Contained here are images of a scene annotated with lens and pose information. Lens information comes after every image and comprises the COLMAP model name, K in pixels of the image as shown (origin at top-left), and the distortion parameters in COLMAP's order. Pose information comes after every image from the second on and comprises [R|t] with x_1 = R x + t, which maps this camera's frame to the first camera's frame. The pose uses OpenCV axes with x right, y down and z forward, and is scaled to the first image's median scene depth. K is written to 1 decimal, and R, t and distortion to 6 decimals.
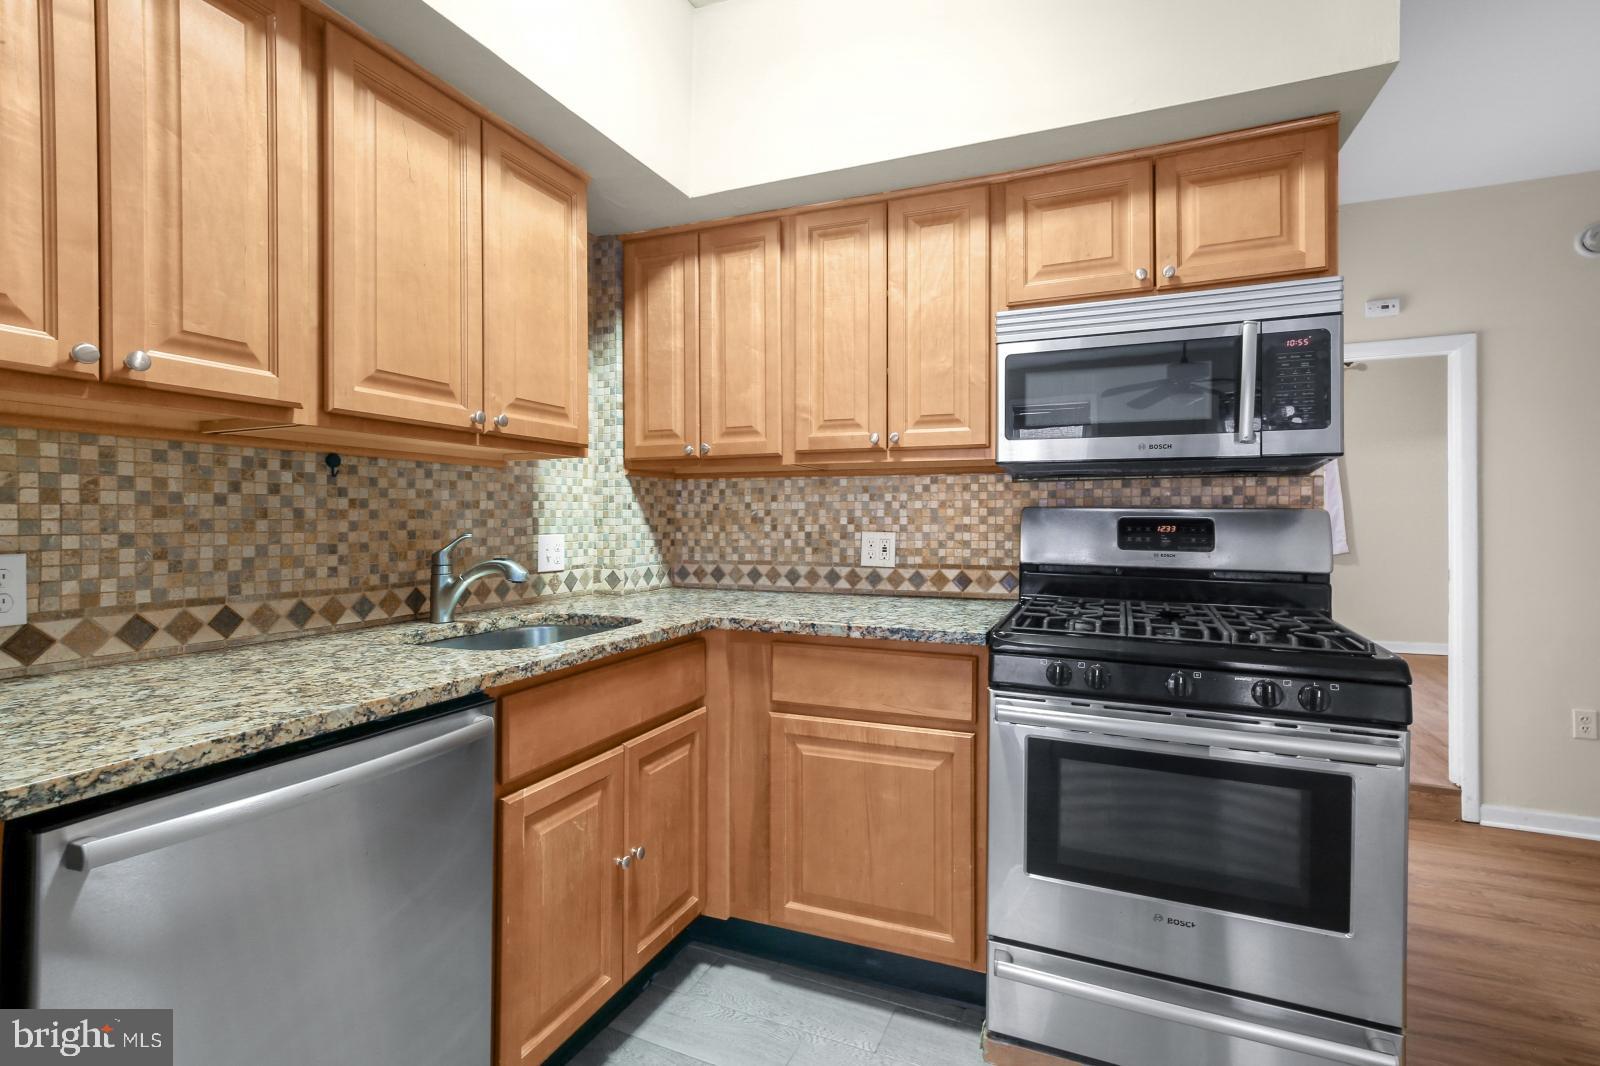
lens RADIAL K [[750.4, 0, 799.7], [0, 750.4, 525.1], [0, 0, 1]] dist [-0.001623, 0.000151]
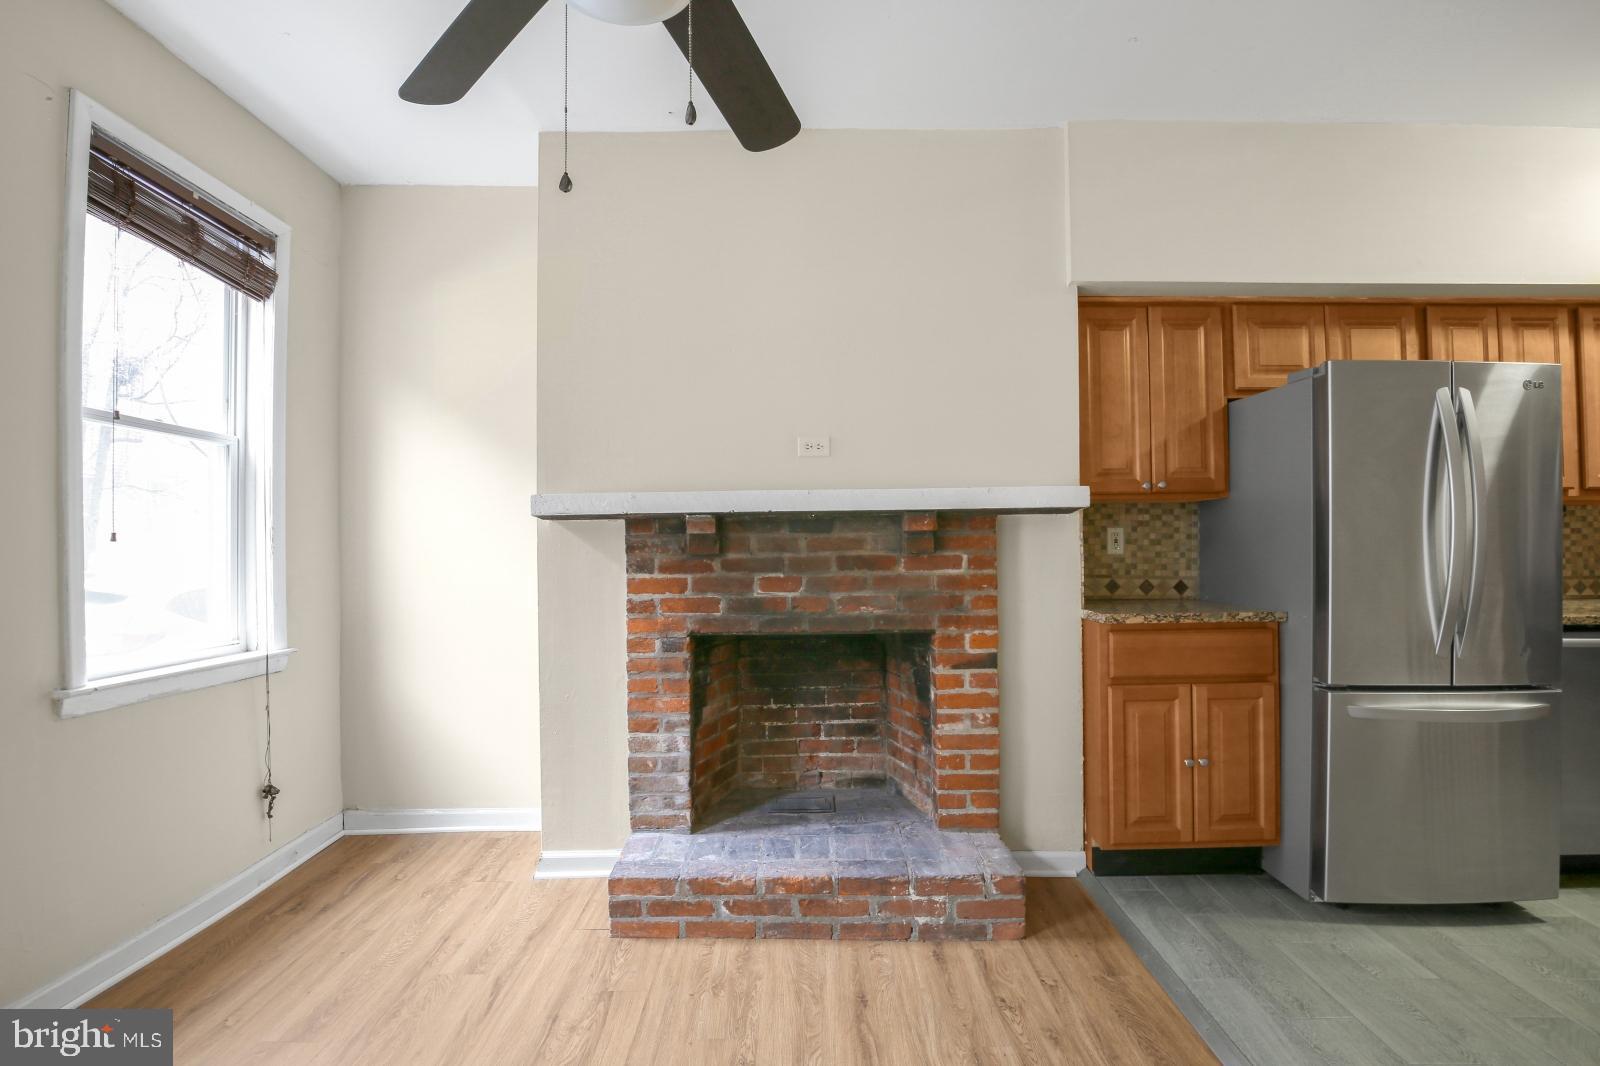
lens RADIAL K [[744.3, 0, 800.0], [0, 744.3, 533.0], [0, 0, 1]] dist [-0.037168, 0.007250]
pose [[0.388845, -0.018019, -0.921127, 0.249296], [0.001267, 0.999818, -0.019024, 0.006728], [0.921302, 0.006231, 0.388797, -1.207147]]
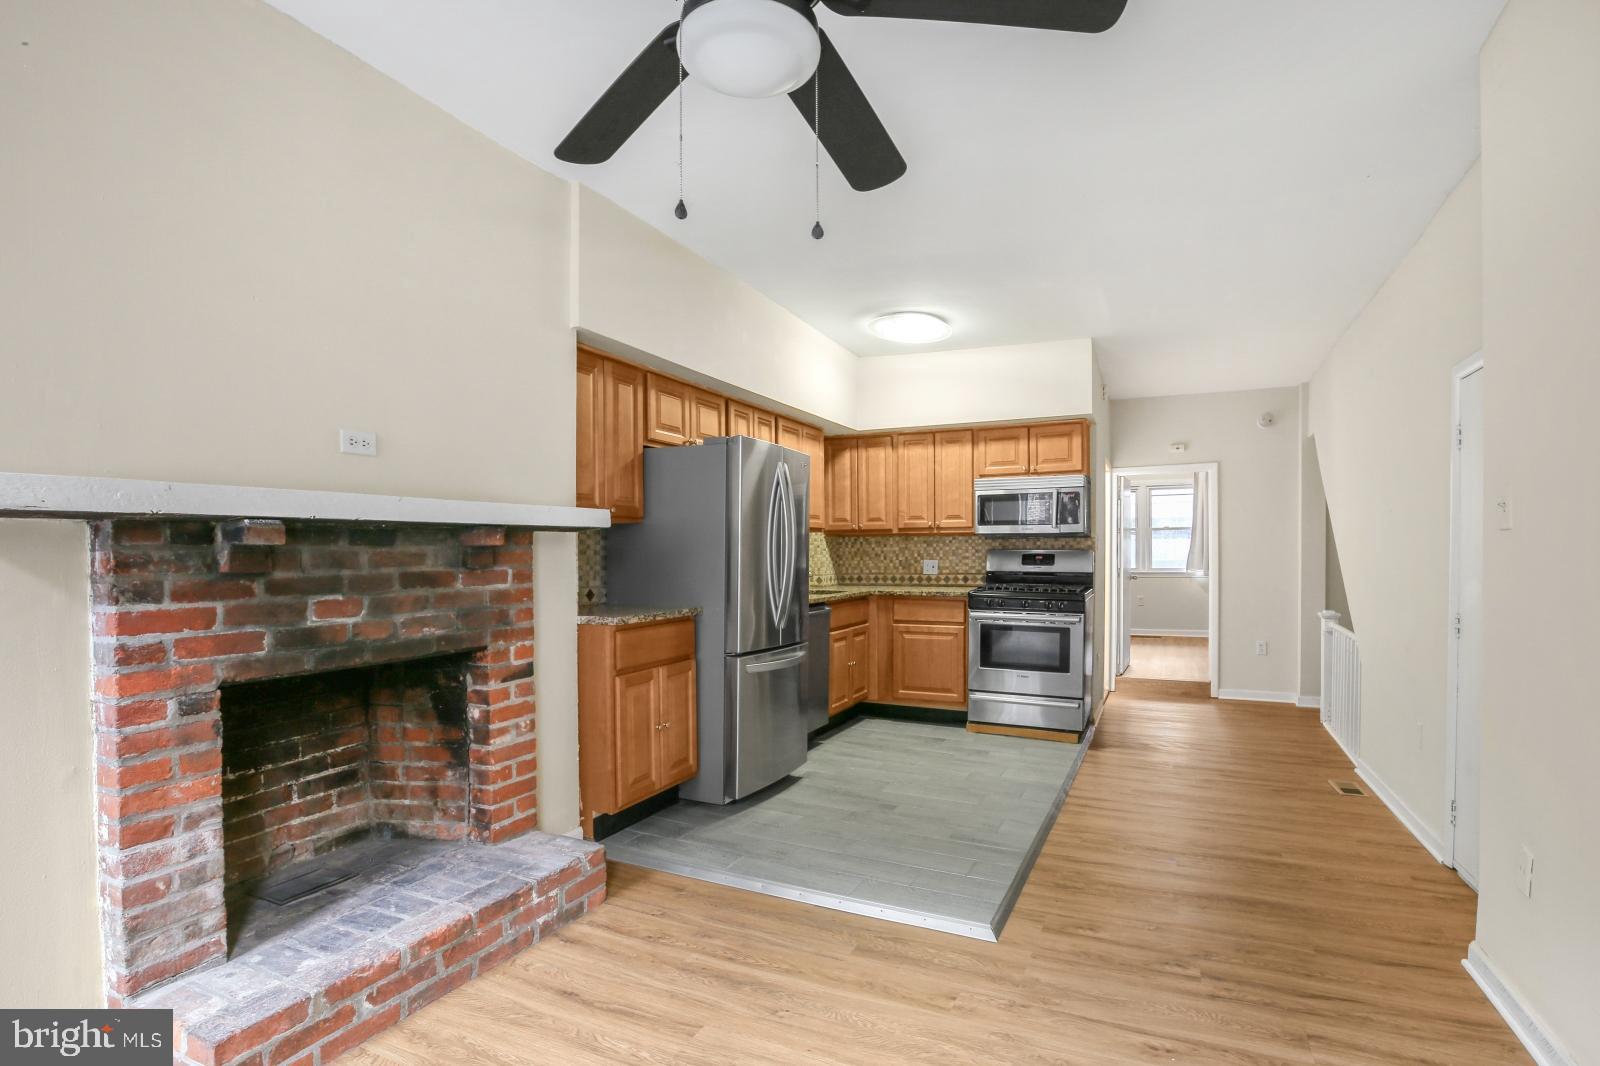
lens RADIAL K [[791.7, 0, 815.2], [0, 791.7, 561.2], [0, 0, 1]] dist [-0.030609, 0.000168]
pose [[0.999717, -0.005219, -0.023209, -0.241634], [0.005294, 0.999981, 0.003143, 0.004551], [0.023193, -0.003265, 0.999726, -1.809370]]
